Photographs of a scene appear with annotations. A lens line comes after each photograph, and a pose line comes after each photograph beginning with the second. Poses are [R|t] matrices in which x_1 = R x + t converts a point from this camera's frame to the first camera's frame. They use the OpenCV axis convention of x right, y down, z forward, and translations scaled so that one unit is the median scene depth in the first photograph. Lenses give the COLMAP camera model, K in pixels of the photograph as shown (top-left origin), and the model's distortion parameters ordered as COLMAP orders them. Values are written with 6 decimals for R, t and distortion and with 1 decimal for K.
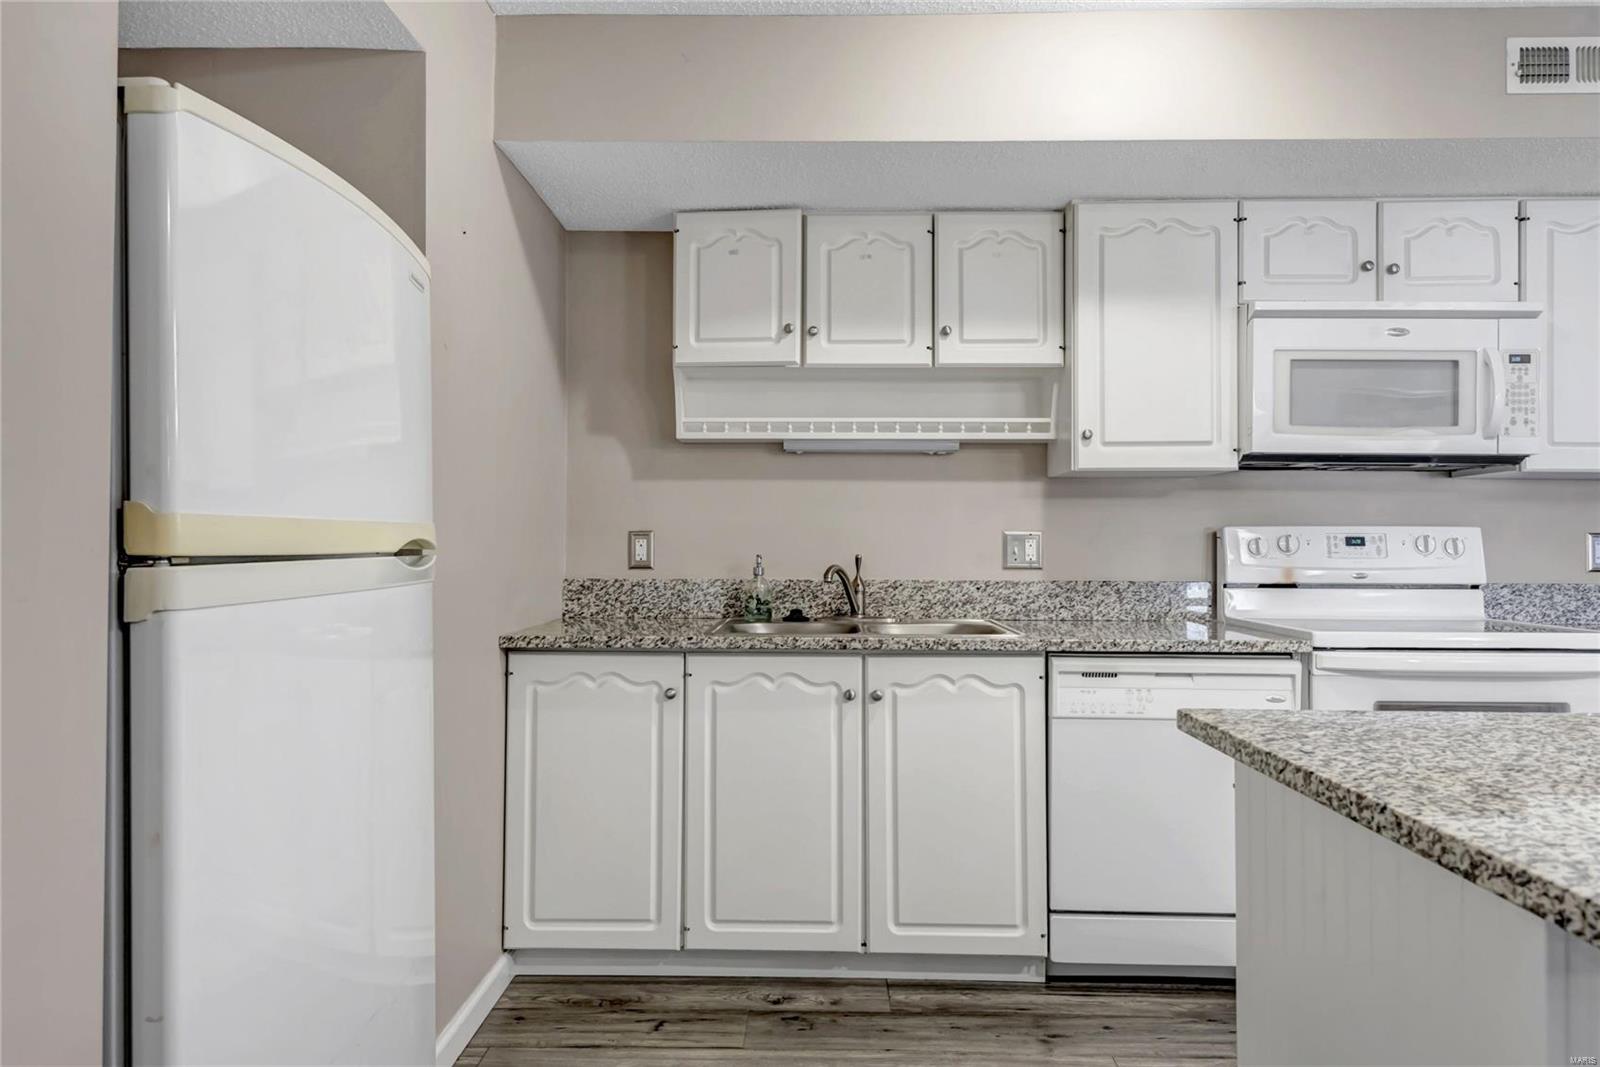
lens RADIAL K [[1034.4, 0, 800.0], [0, 1034.4, 533.5], [0, 0, 1]] dist [0.045092, -0.038518]
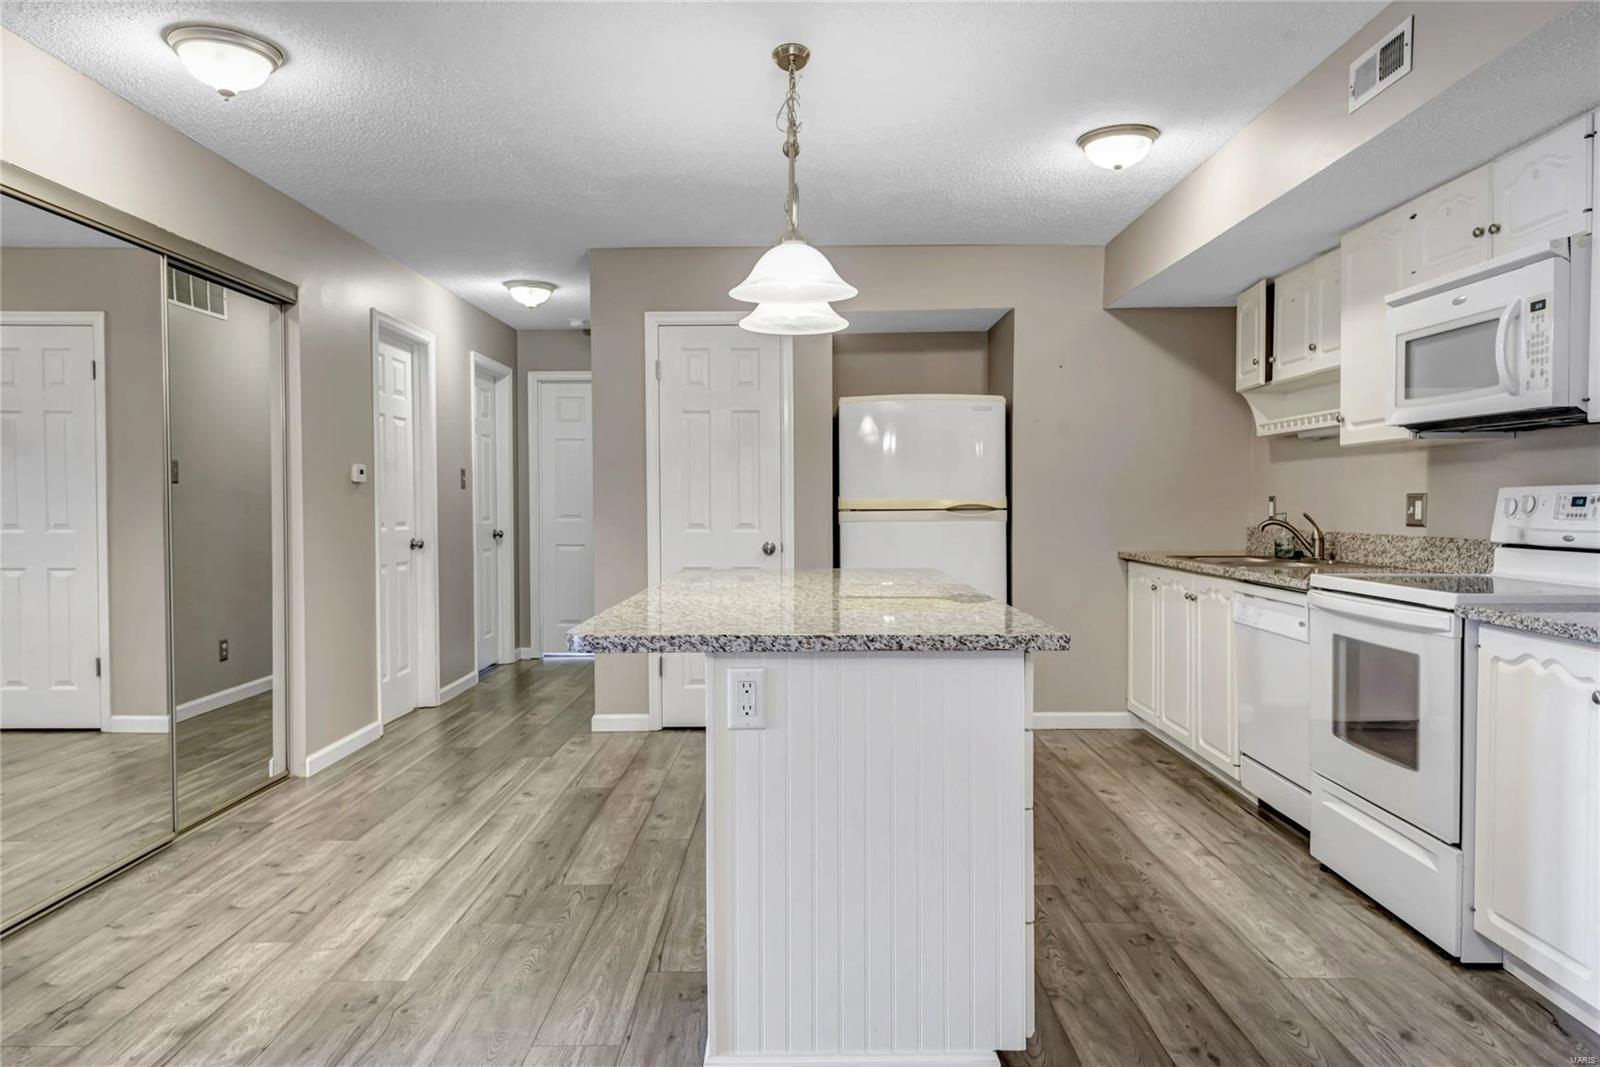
lens RADIAL K [[1075.8, 0, 800.0], [0, 1075.8, 533.5], [0, 0, 1]] dist [0.041080, -0.028089]
pose [[0.017252, 0.025389, -0.999529, 1.536078], [0.012984, 0.999588, 0.025615, 0.002229], [0.999767, -0.013420, 0.016915, 0.302185]]
